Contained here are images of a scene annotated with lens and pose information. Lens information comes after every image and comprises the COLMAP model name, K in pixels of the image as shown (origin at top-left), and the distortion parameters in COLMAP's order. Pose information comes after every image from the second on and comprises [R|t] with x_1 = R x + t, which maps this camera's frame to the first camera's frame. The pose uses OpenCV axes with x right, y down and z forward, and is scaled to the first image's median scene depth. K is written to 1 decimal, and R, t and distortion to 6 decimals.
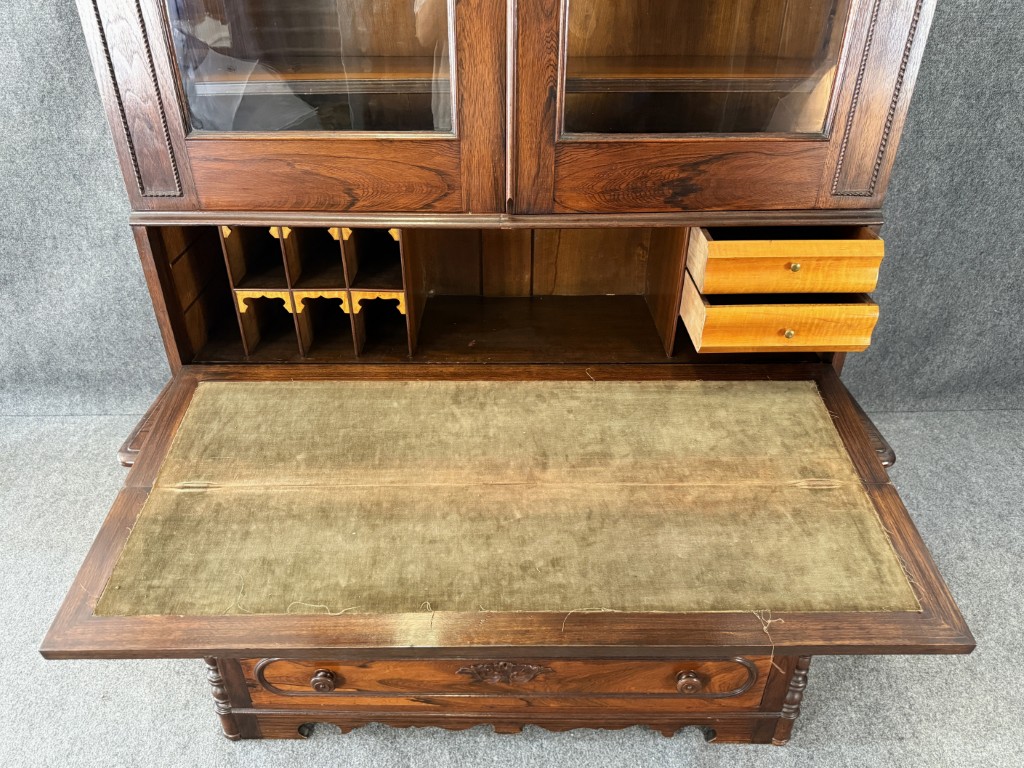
lens RADIAL K [[731.7, 0, 509.7], [0, 731.7, 375.0], [0, 0, 1]] dist [0.029384, -0.040560]
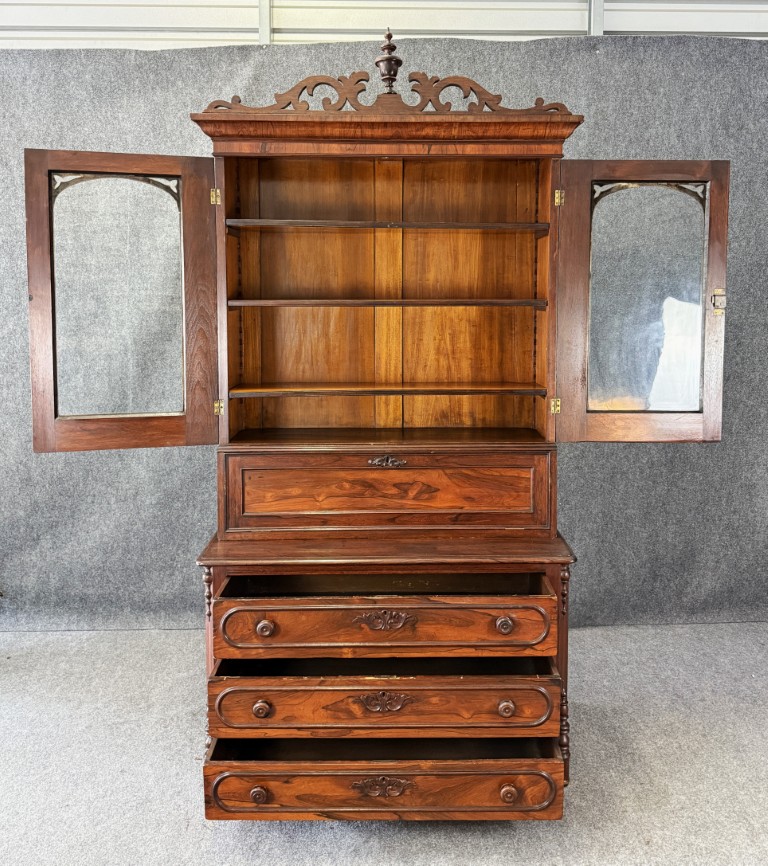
lens RADIAL K [[792.2, 0, 411.2], [0, 792.2, 346.5], [0, 0, 1]] dist [0.045821, 0.000000]
pose [[0.999829, -0.002095, 0.018383, 0.017257], [0.010223, 0.890709, -0.454459, 0.473779], [-0.015422, 0.454569, 0.890578, -1.001032]]
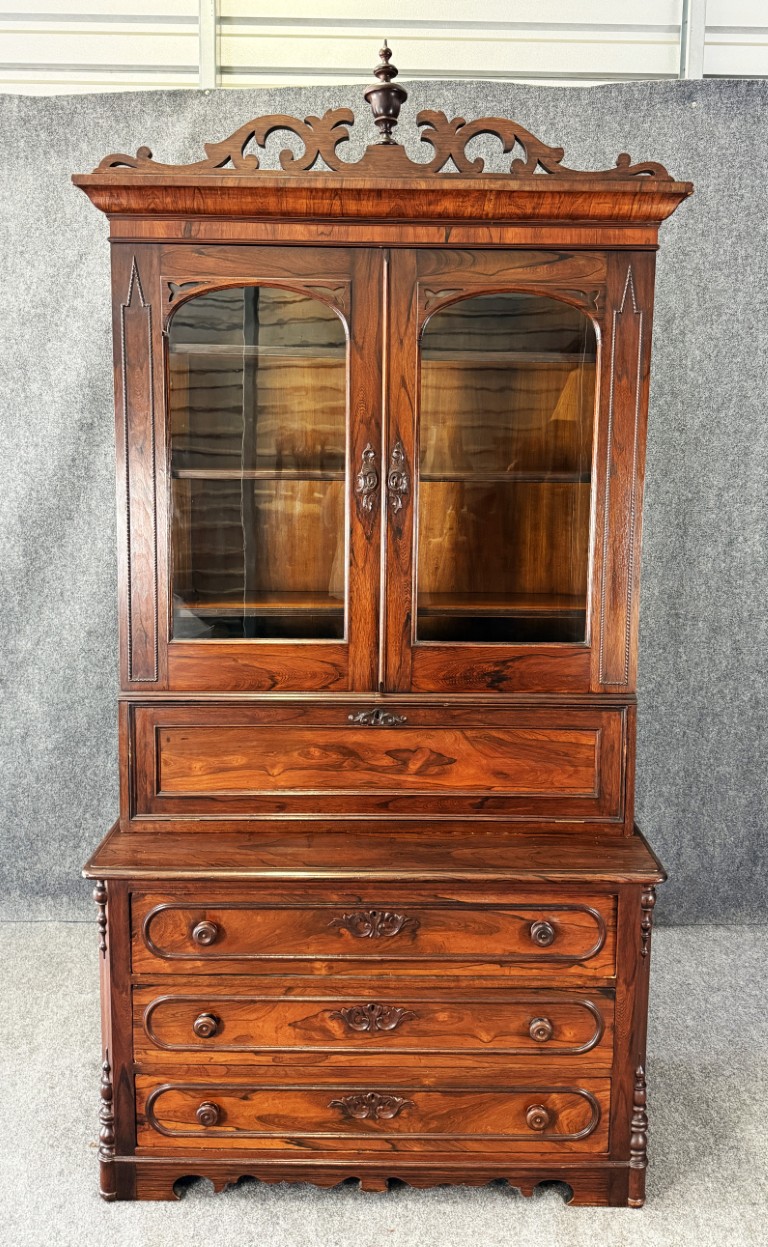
lens RADIAL K [[962.0, 0, 406.2], [0, 962.0, 549.0], [0, 0, 1]] dist [0.042919, -0.054570]
pose [[0.999924, 0.009314, 0.008114, 0.025047], [-0.005075, 0.908631, -0.417570, 0.248120], [-0.011262, 0.417497, 0.908609, -0.671751]]
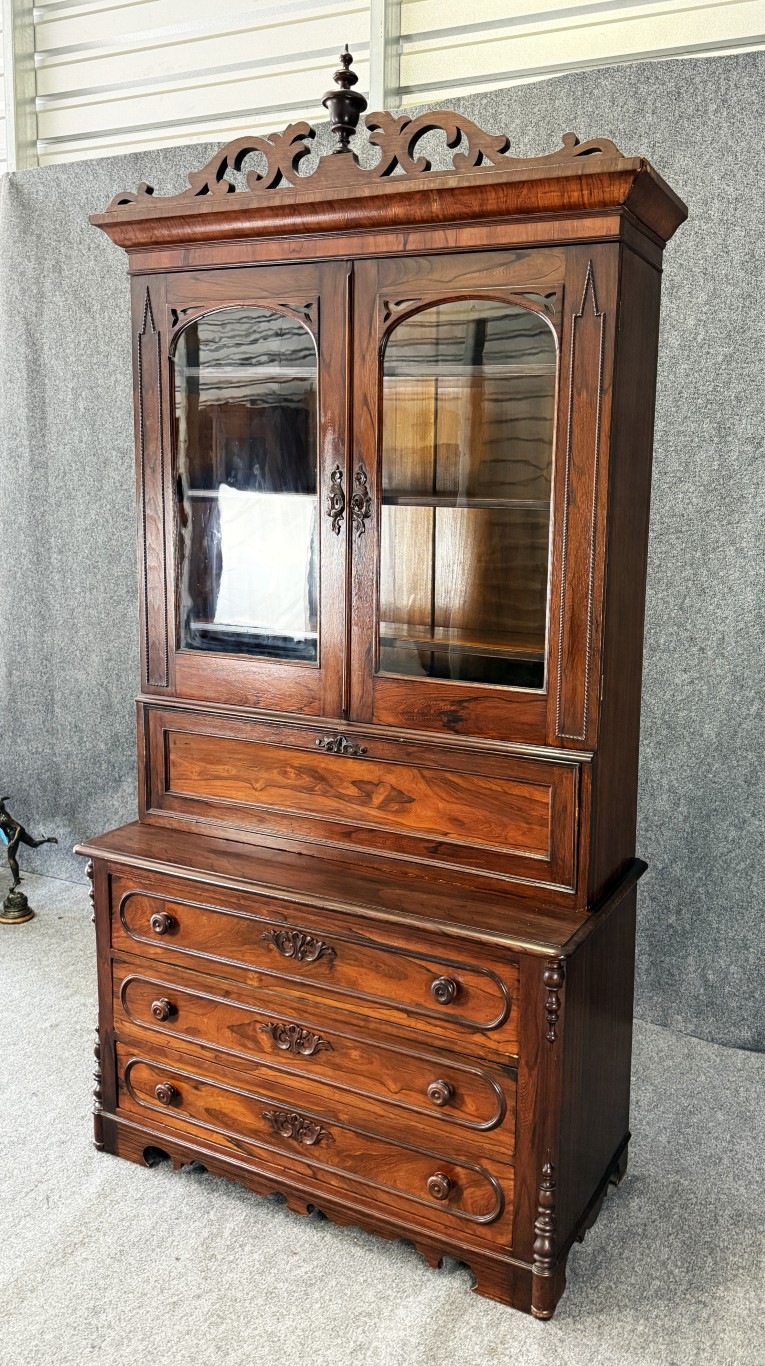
lens RADIAL K [[1044.3, 0, 489.6], [0, 1044.3, 627.4], [0, 0, 1]] dist [0.050244, -0.066851]
pose [[0.909472, 0.079702, -0.408054, 0.839788], [-0.235409, 0.907692, -0.347388, 0.199841], [0.342700, 0.411999, 0.844283, -0.545648]]
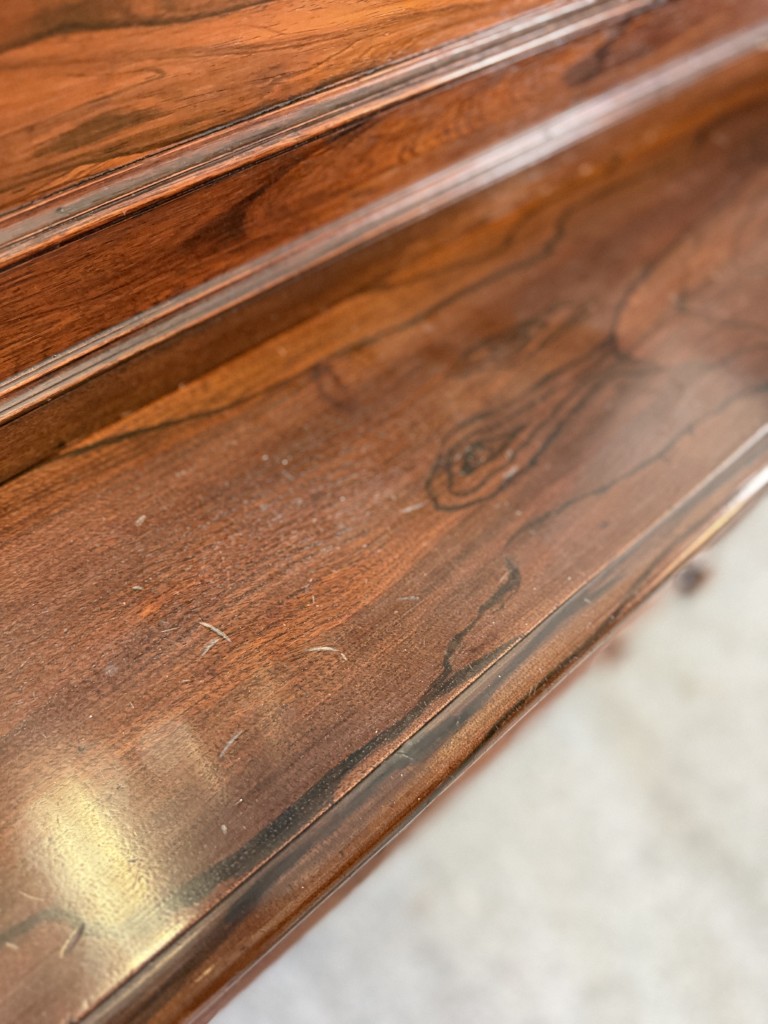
lens RADIAL K [[731.7, 0, 379.4], [0, 731.7, 509.8], [0, 0, 1]] dist [0.029384, -0.040560]
pose [[0.748497, -0.525921, 0.403930, -0.077436], [0.259491, 0.792834, 0.551433, -0.056665], [-0.610260, -0.307930, 0.729906, 0.688190]]
